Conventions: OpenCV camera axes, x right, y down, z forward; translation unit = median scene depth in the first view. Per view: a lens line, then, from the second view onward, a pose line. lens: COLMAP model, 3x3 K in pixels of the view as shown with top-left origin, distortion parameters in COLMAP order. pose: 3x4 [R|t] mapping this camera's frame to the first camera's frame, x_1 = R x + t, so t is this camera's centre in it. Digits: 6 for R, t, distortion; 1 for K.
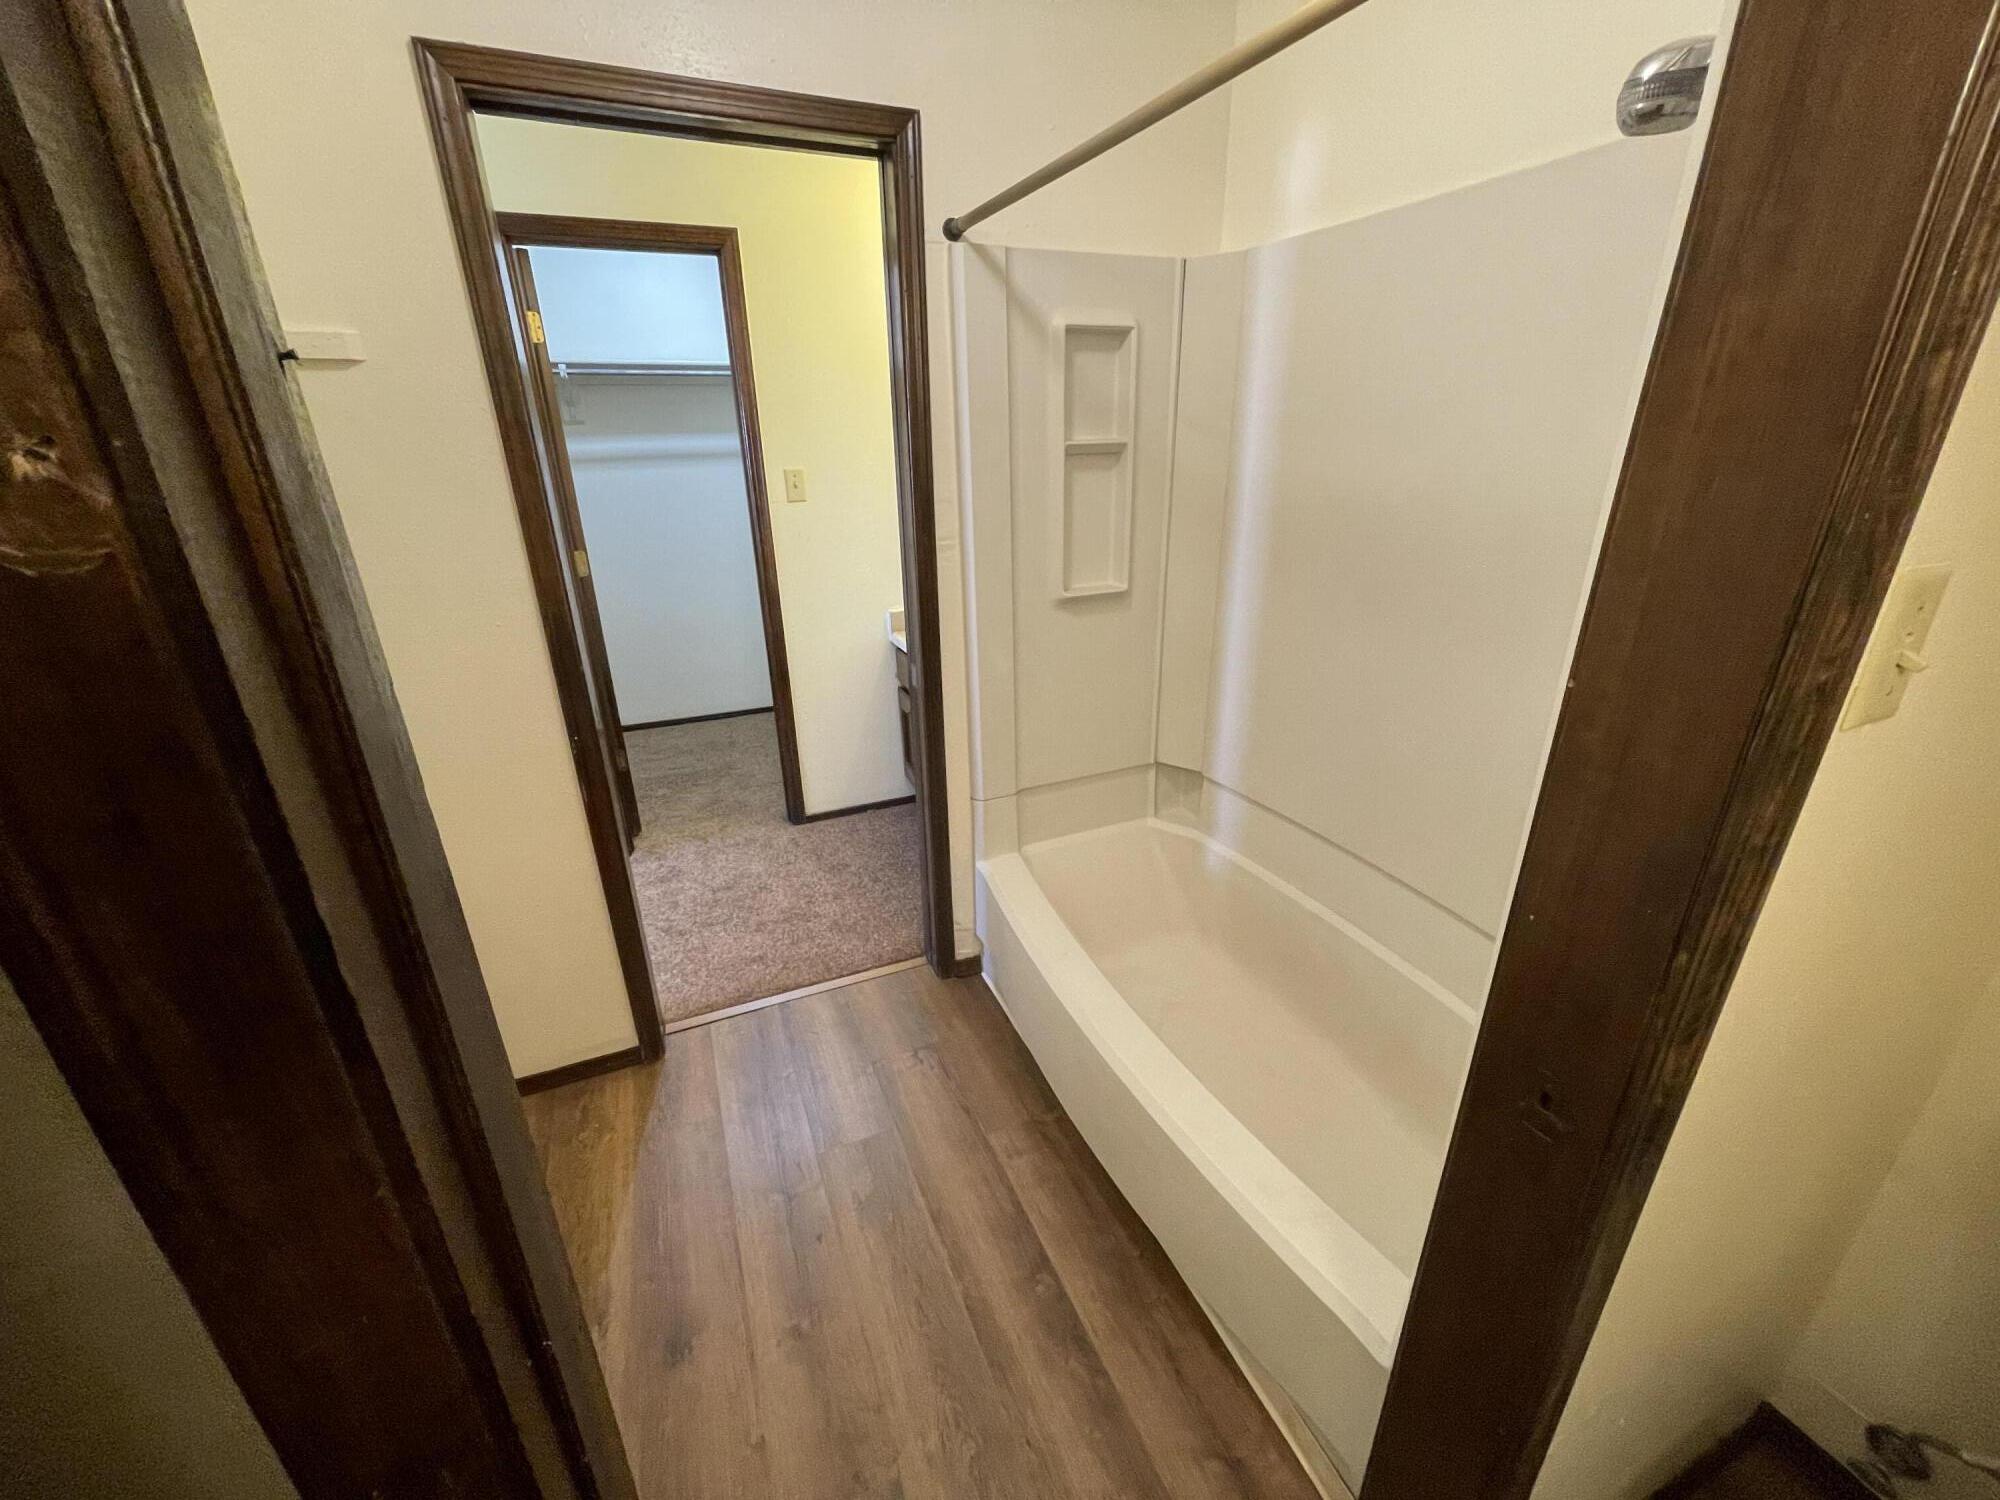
lens RADIAL K [[810.1, 0, 996.9], [0, 810.1, 750.0], [0, 0, 1]] dist [-0.001554, 0.000173]
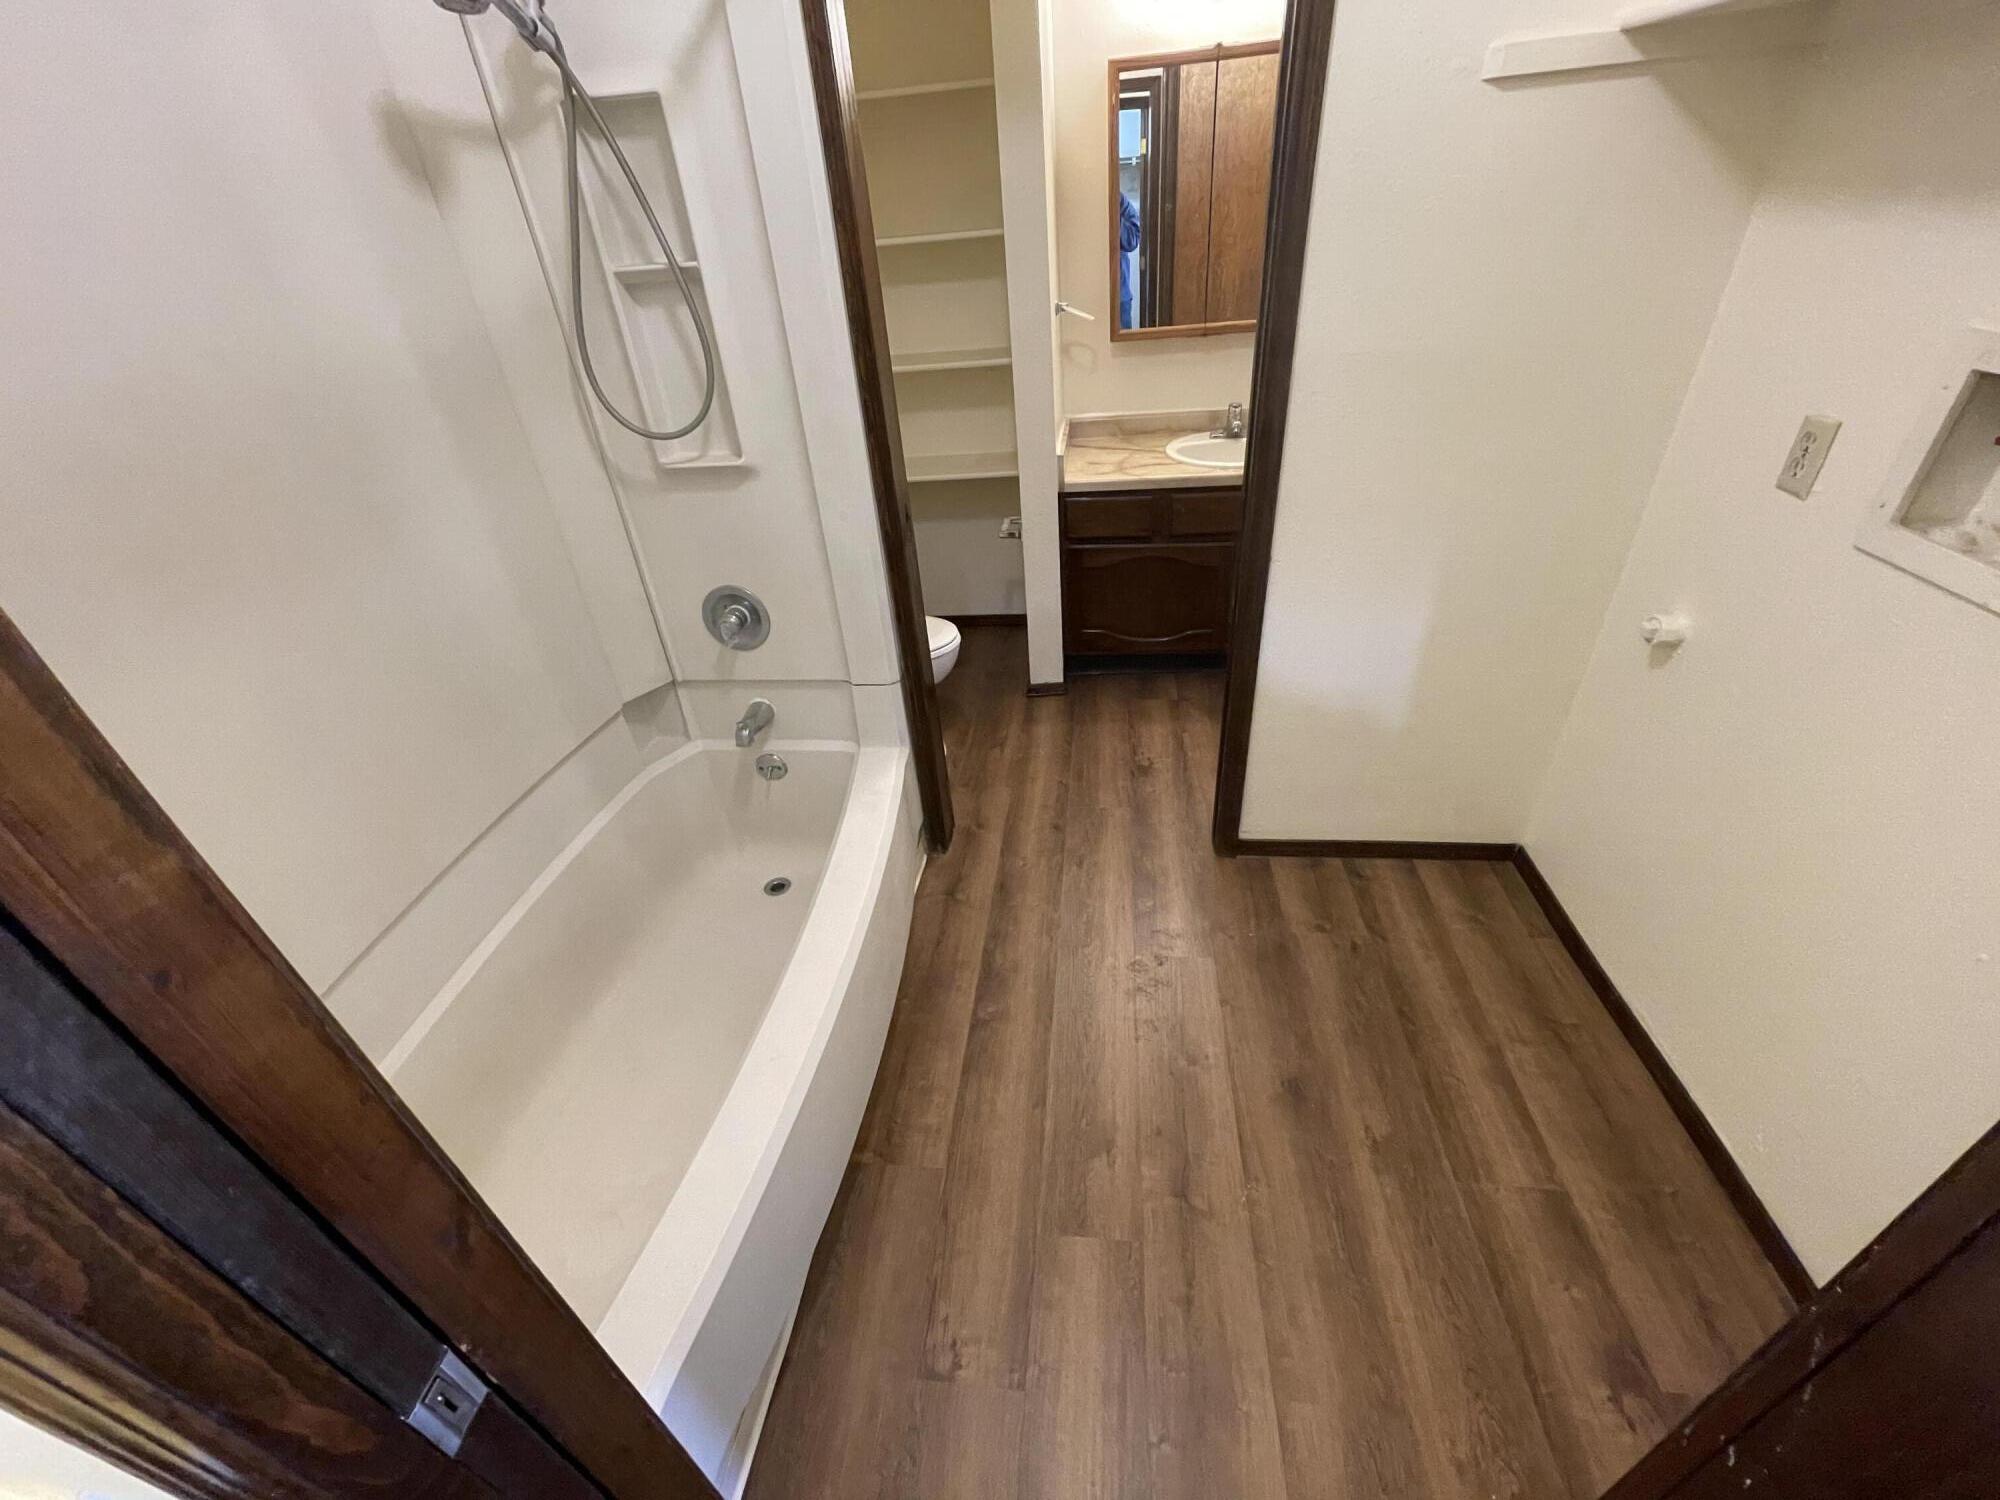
lens RADIAL K [[810.1, 0, 995.3], [0, 810.1, 749.3], [0, 0, 1]] dist [-0.001554, 0.000173]
pose [[-0.864463, -0.203310, 0.459748, -0.369777], [0.263730, 0.595173, 0.759089, -0.416913], [-0.427960, 0.777454, -0.460886, 1.074734]]
